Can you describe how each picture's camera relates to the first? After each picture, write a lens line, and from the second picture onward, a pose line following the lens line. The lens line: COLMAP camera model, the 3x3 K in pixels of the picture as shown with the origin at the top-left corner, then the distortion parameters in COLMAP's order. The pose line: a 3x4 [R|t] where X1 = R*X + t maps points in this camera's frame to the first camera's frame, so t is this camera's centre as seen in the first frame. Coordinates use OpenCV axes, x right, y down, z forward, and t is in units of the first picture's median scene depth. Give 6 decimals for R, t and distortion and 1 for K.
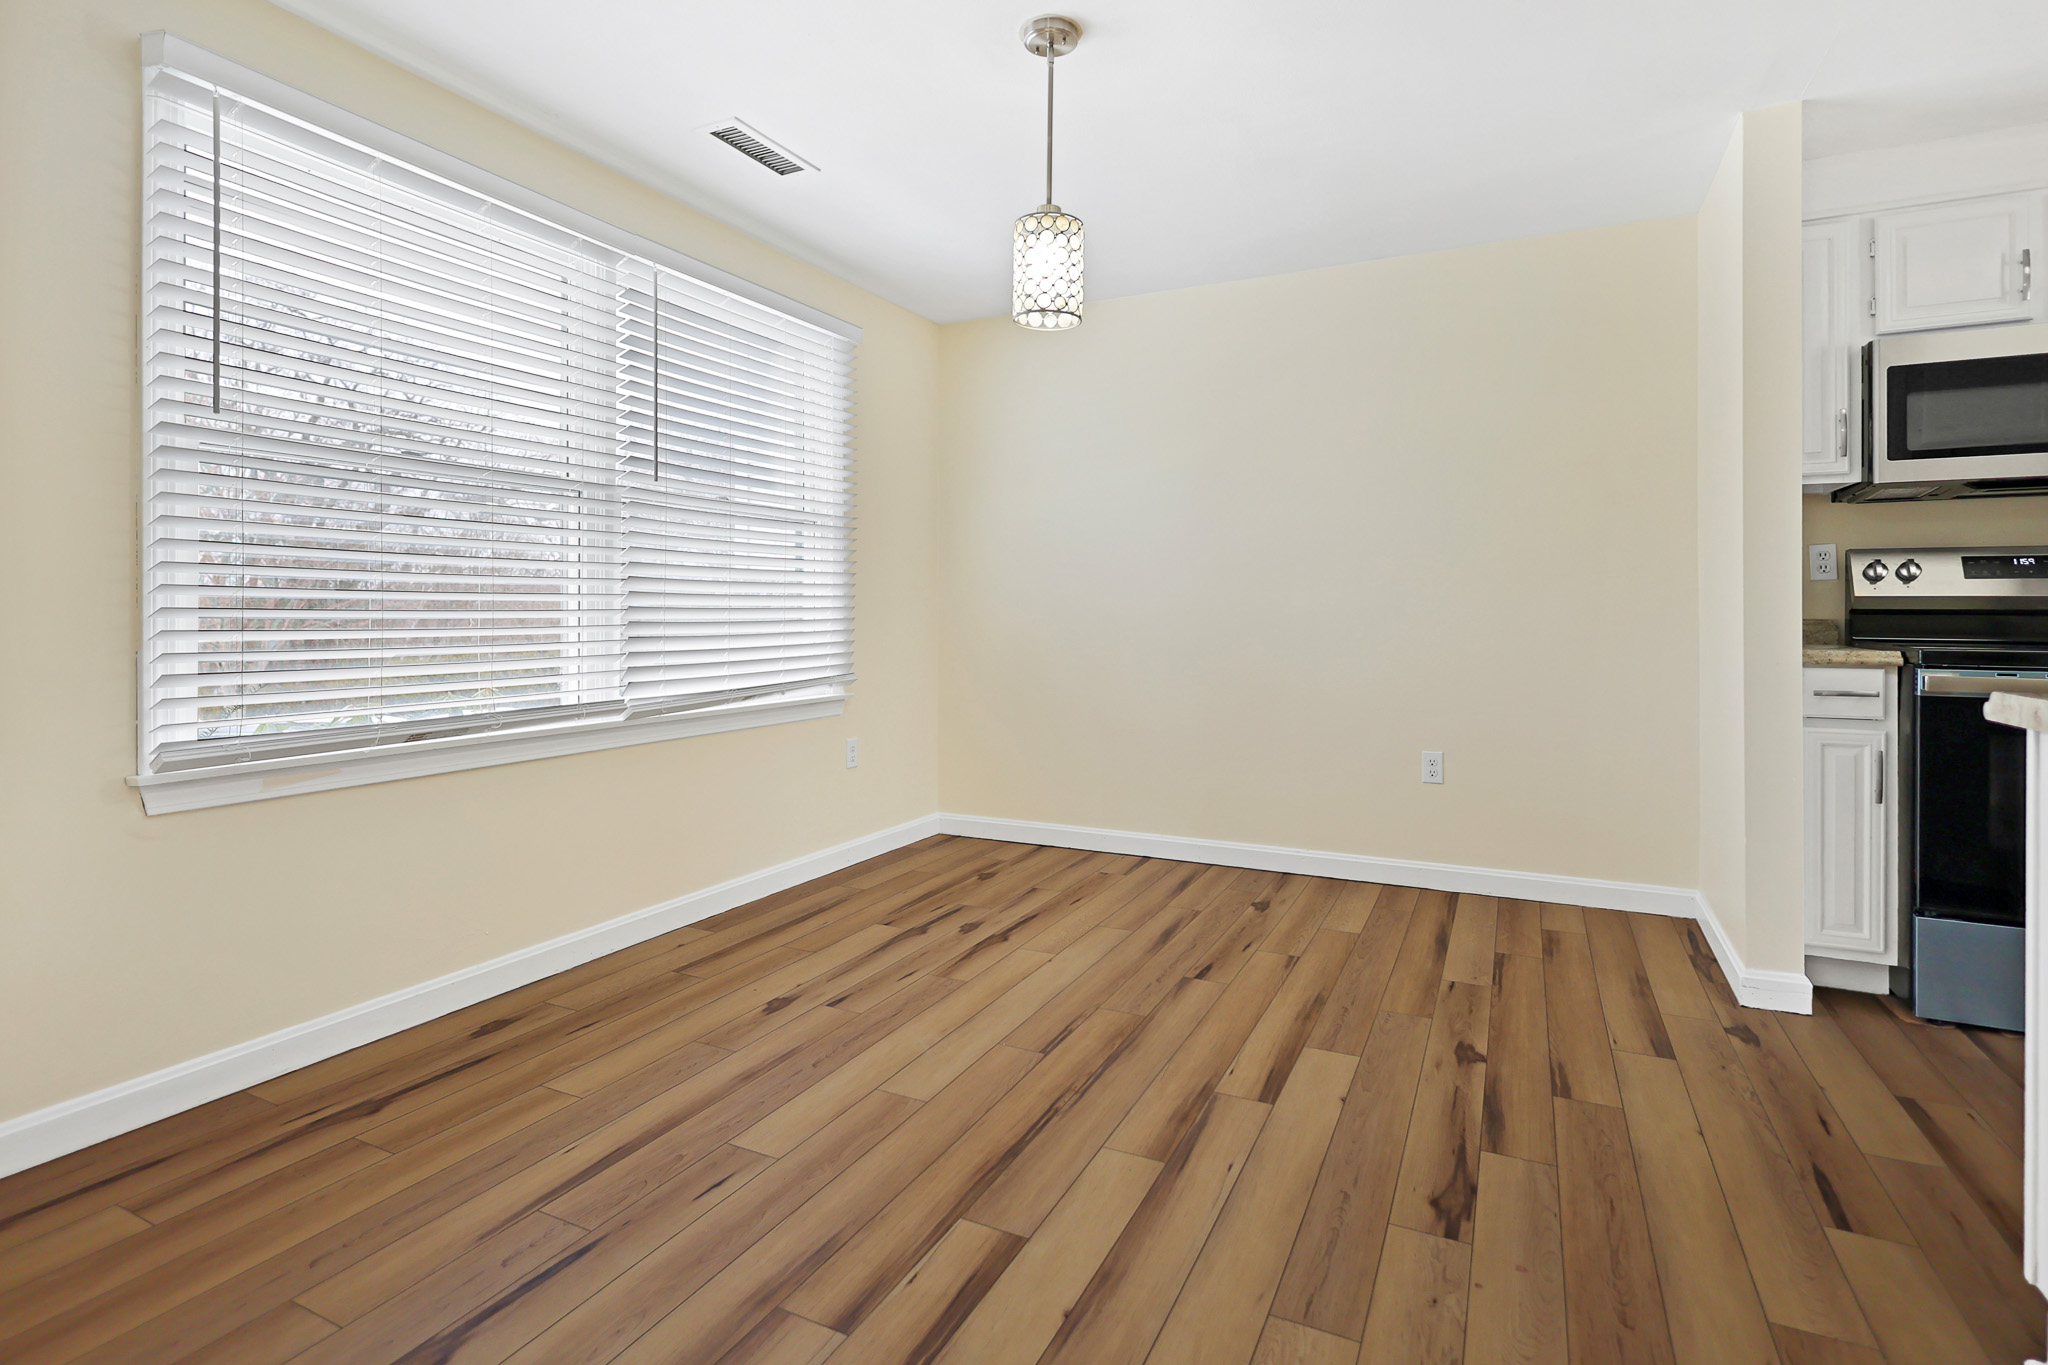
lens RADIAL K [[1004.9, 0, 979.3], [0, 1004.9, 614.7], [0, 0, 1]] dist [0.001197, 0.000134]
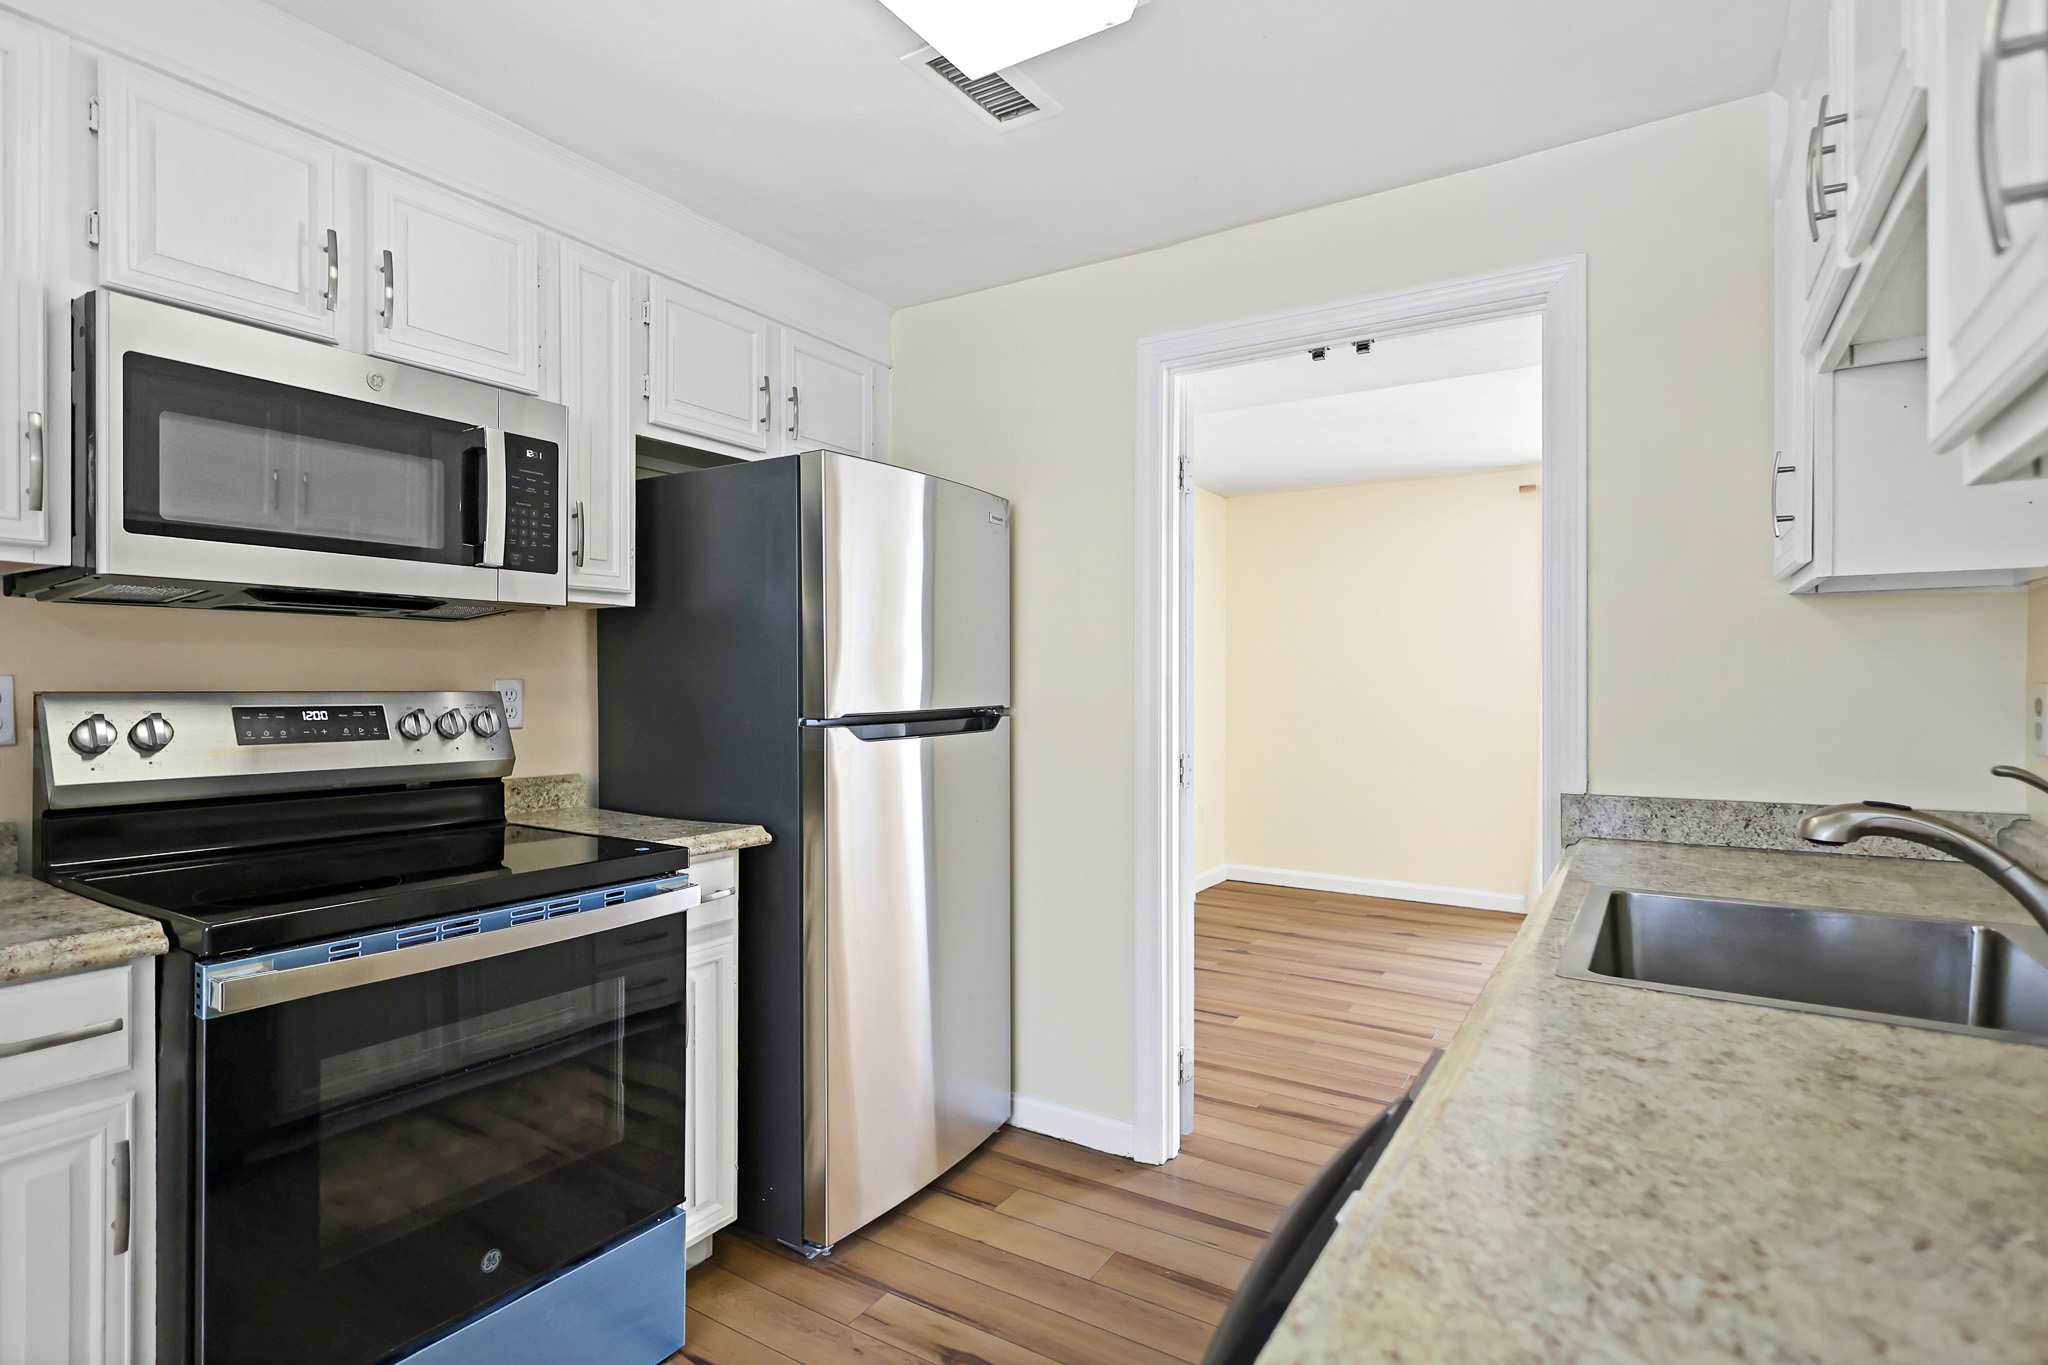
lens RADIAL K [[1038.4, 0, 1000.2], [0, 1038.4, 682.9], [0, 0, 1]] dist [-0.000525, 0.000005]
pose [[0.088843, -0.002775, 0.996042, 0.443571], [-0.001929, 0.999994, 0.002958, -0.084208], [-0.996044, -0.002184, 0.088837, 0.543381]]
